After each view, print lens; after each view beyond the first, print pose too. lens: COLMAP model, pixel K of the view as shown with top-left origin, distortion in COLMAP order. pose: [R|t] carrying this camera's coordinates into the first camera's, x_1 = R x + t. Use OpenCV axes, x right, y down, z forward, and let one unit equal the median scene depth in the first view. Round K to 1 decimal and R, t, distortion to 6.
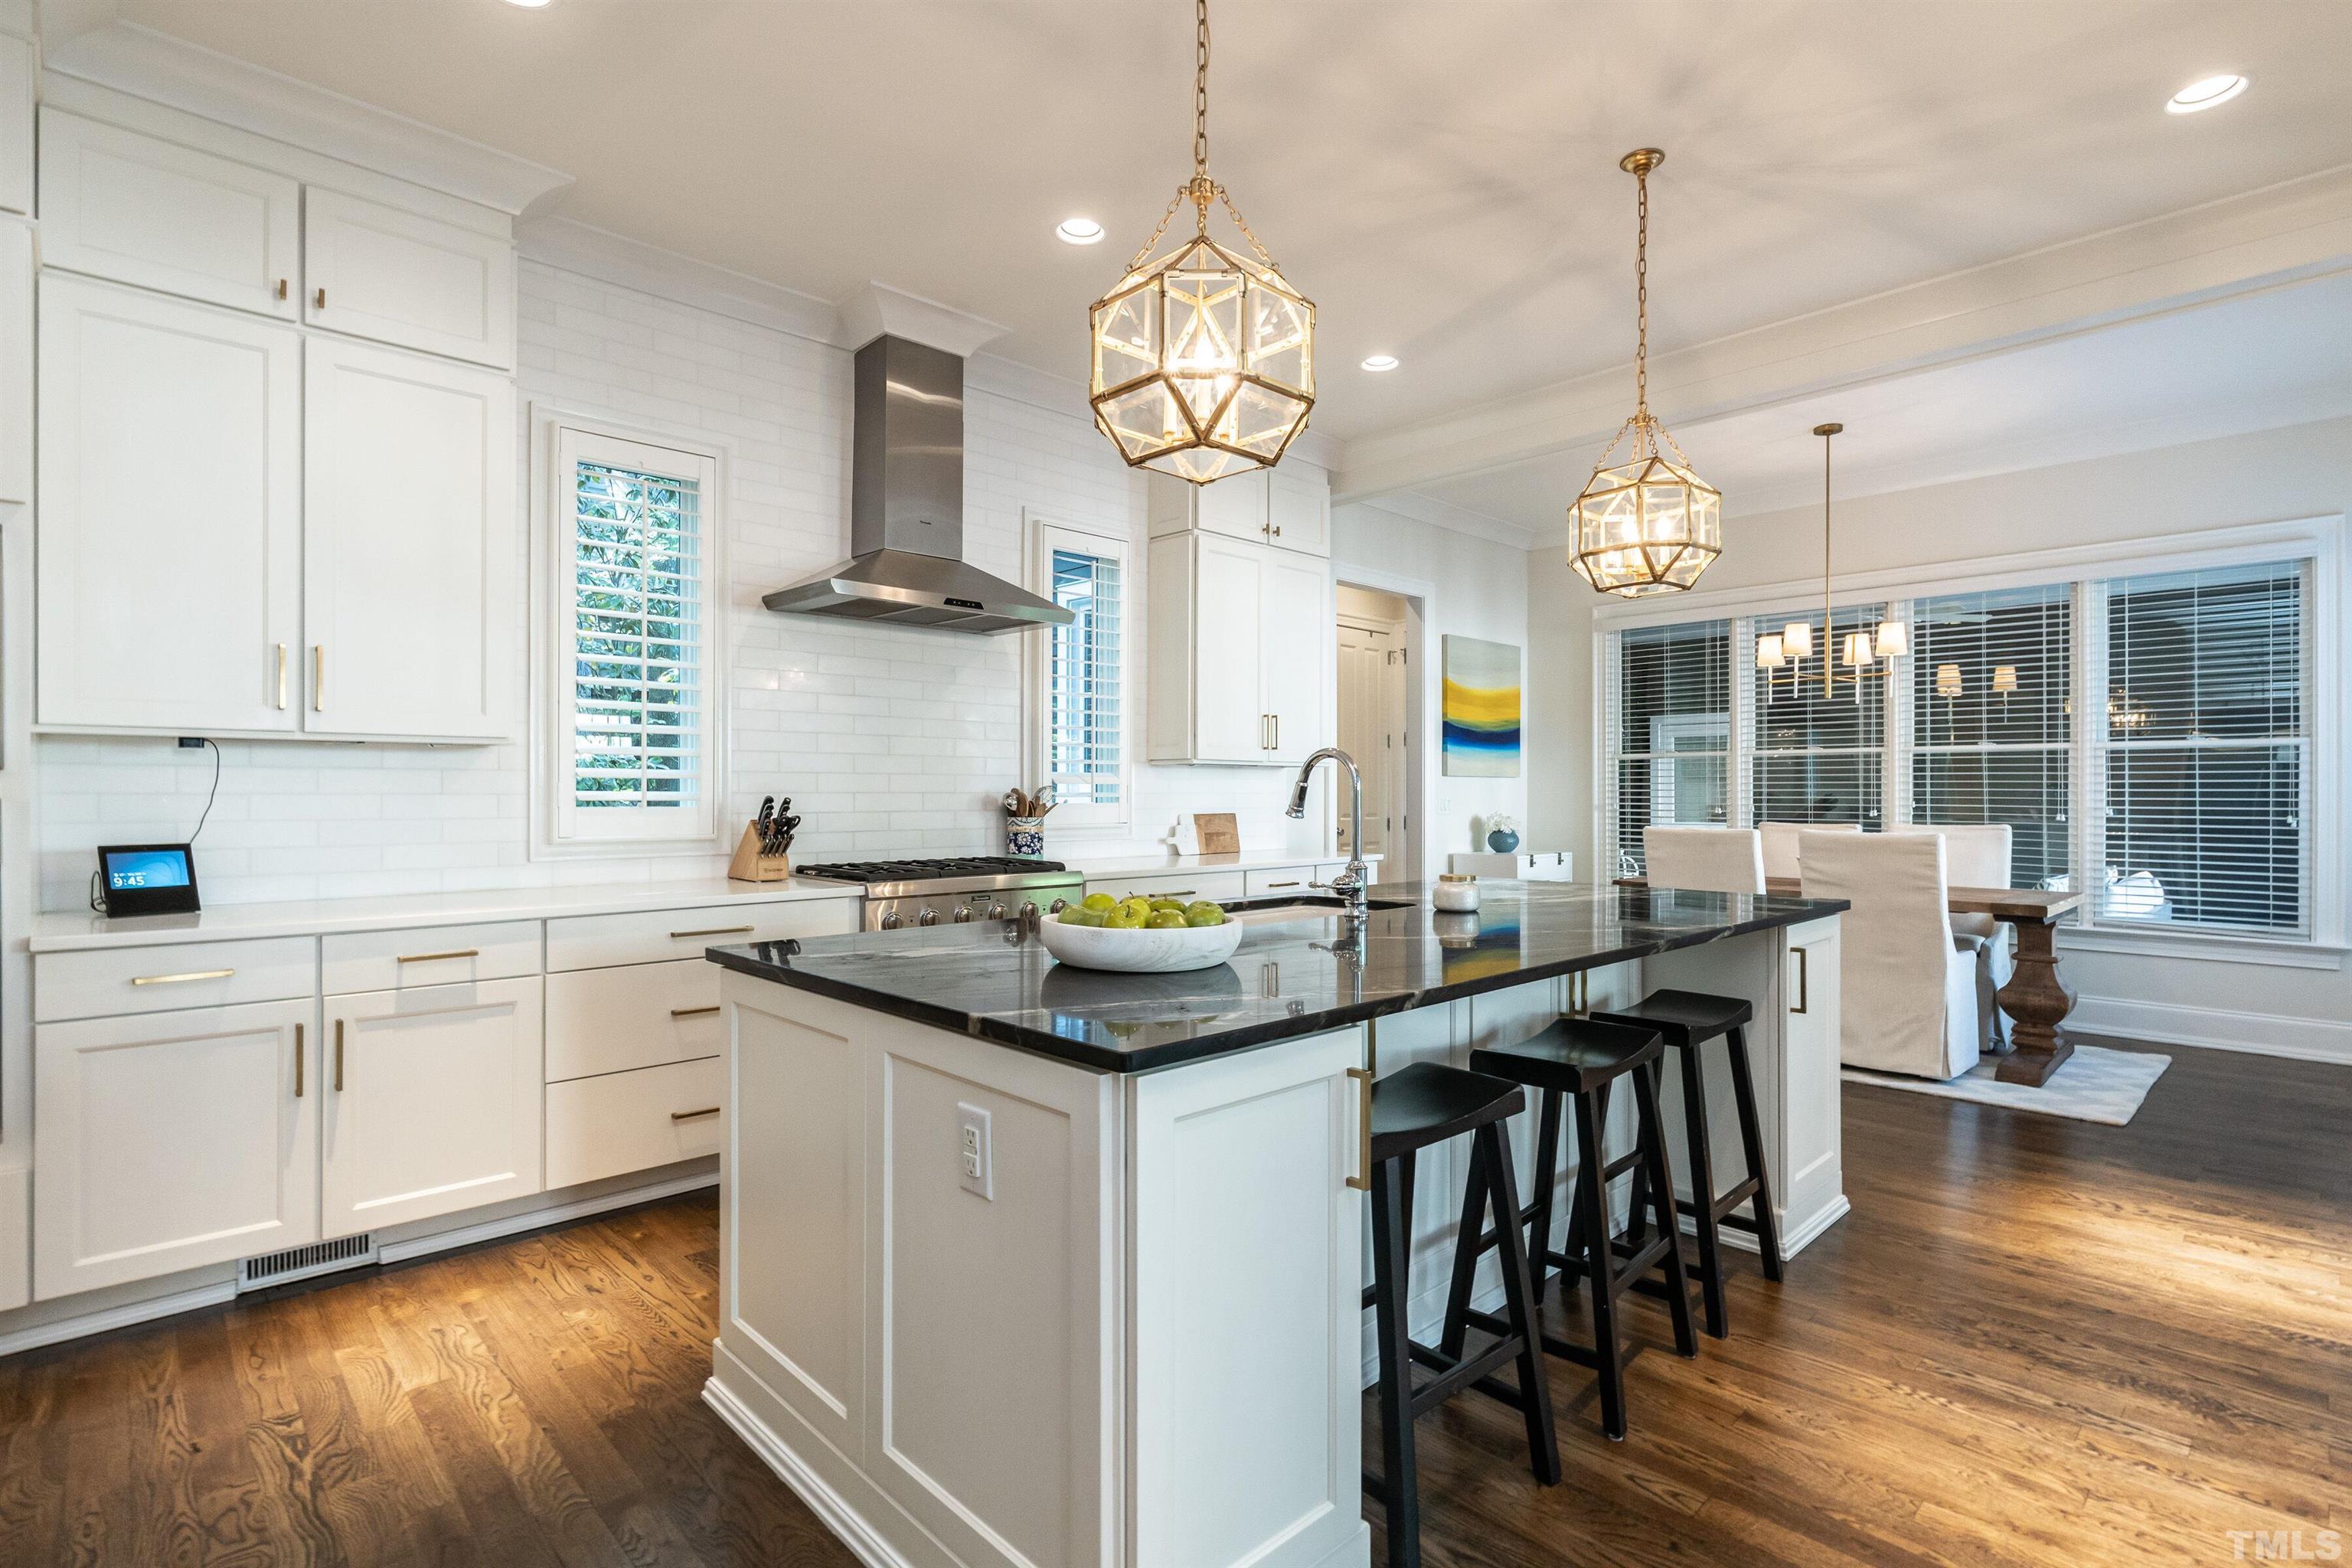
lens RADIAL K [[1139.8, 0, 1181.3], [0, 1139.8, 772.3], [0, 0, 1]] dist [0.014919, -0.002208]
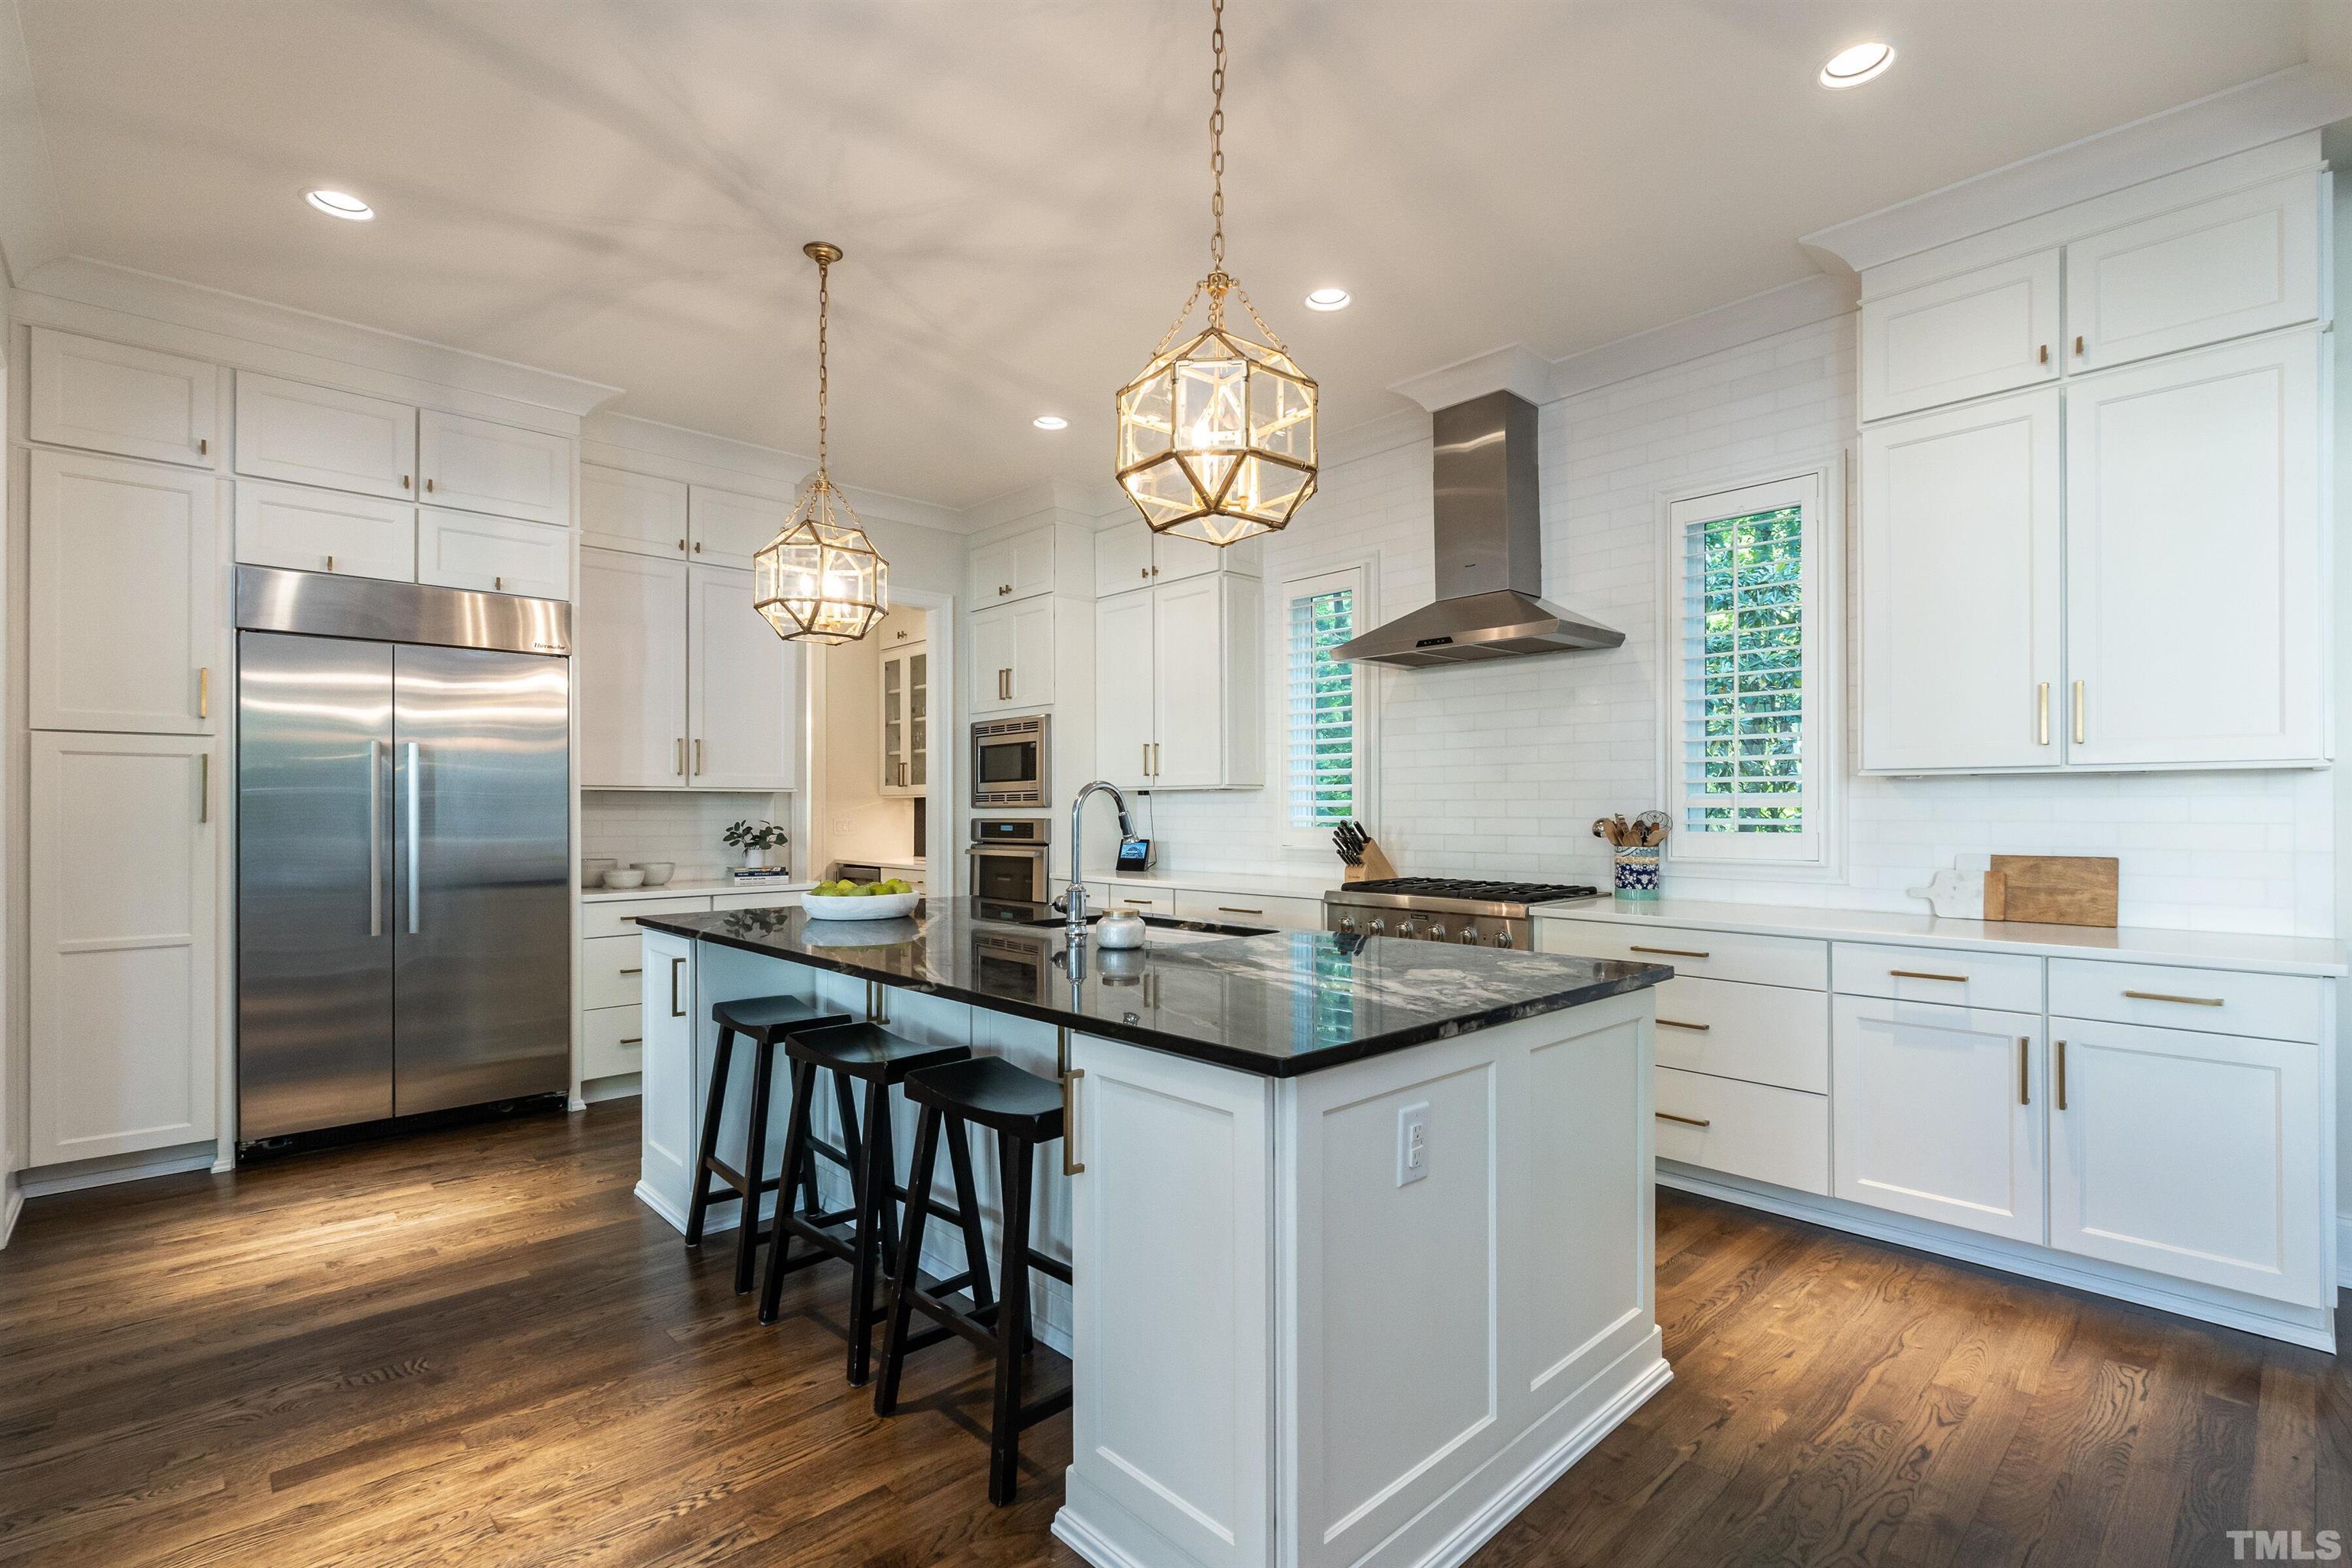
lens RADIAL K [[1071.0, 0, 1181.2], [0, 1071.0, 804.8], [0, 0, 1]] dist [-0.014745, 0.000329]
pose [[-0.016911, -0.011659, -0.999789, 0.762716], [0.011188, 0.999867, -0.011849, 0.014703], [0.999794, -0.011386, -0.016778, 0.728763]]
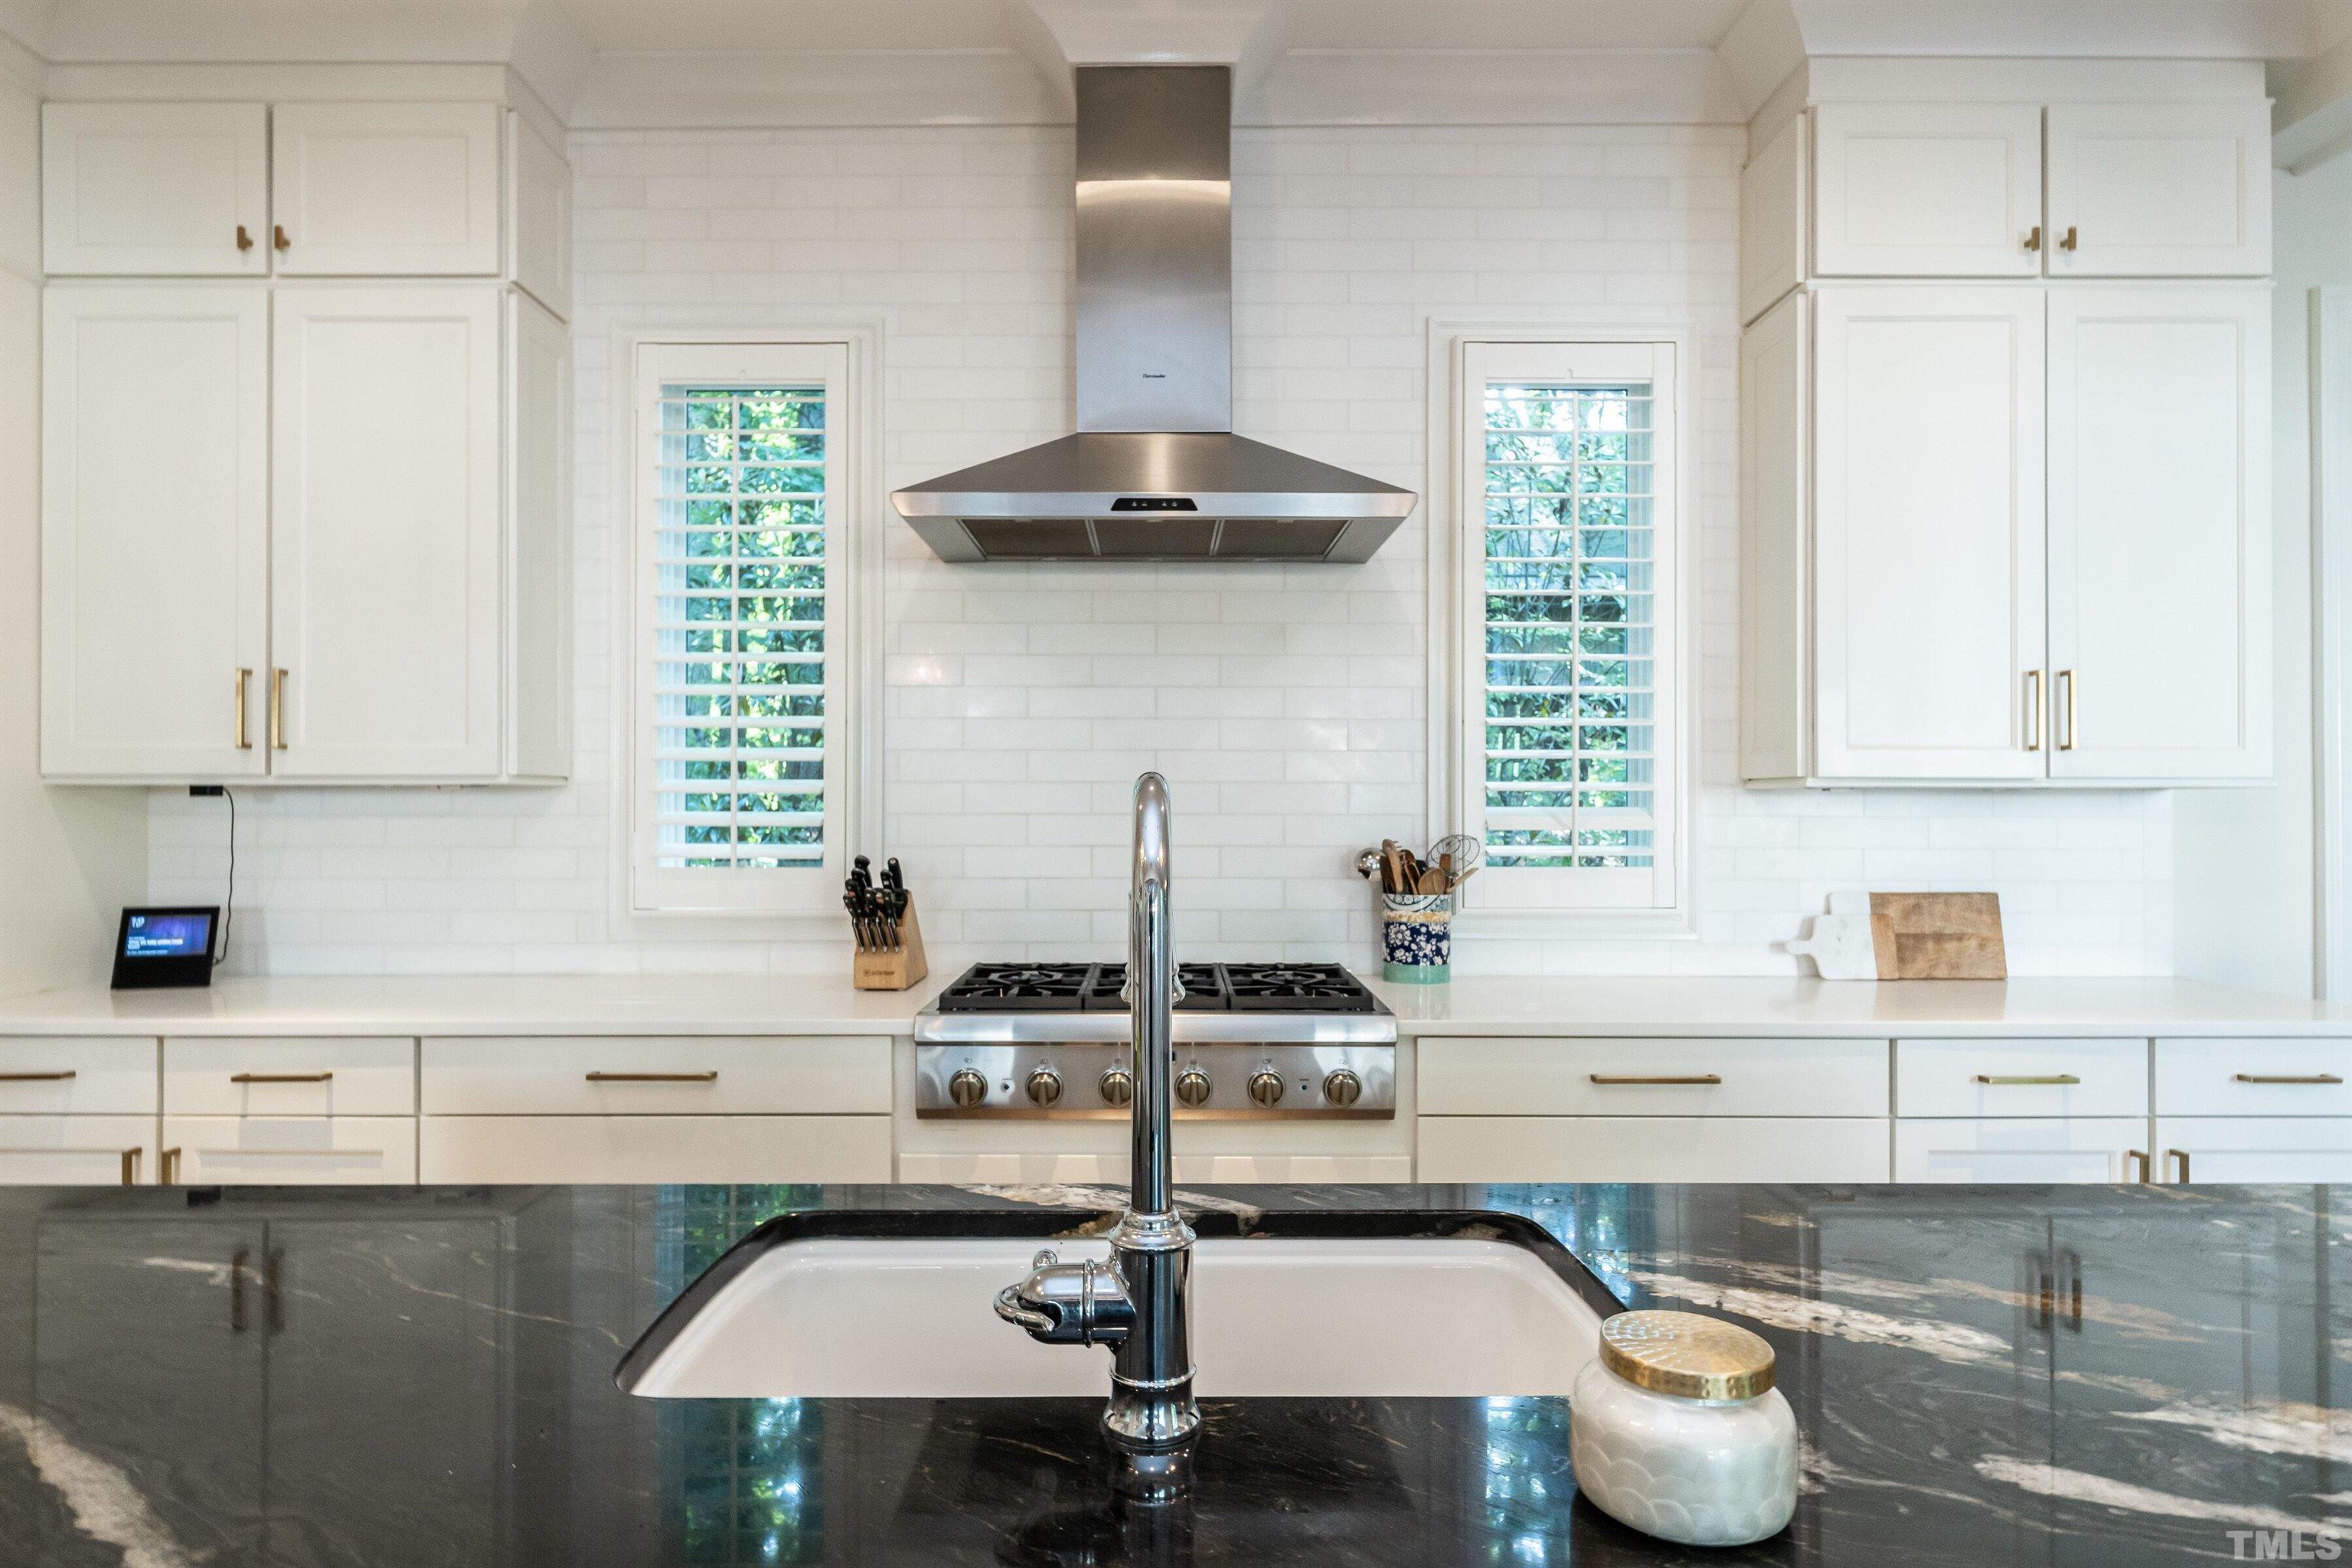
lens RADIAL K [[1366.3, 0, 1160.3], [0, 1366.3, 783.8], [0, 0, 1]] dist [0.001876, 0.001172]
pose [[0.720282, -0.010869, -0.693596, 0.244781], [0.011993, 0.999923, -0.003215, -0.012495], [0.693578, -0.006002, 0.720357, 0.499195]]
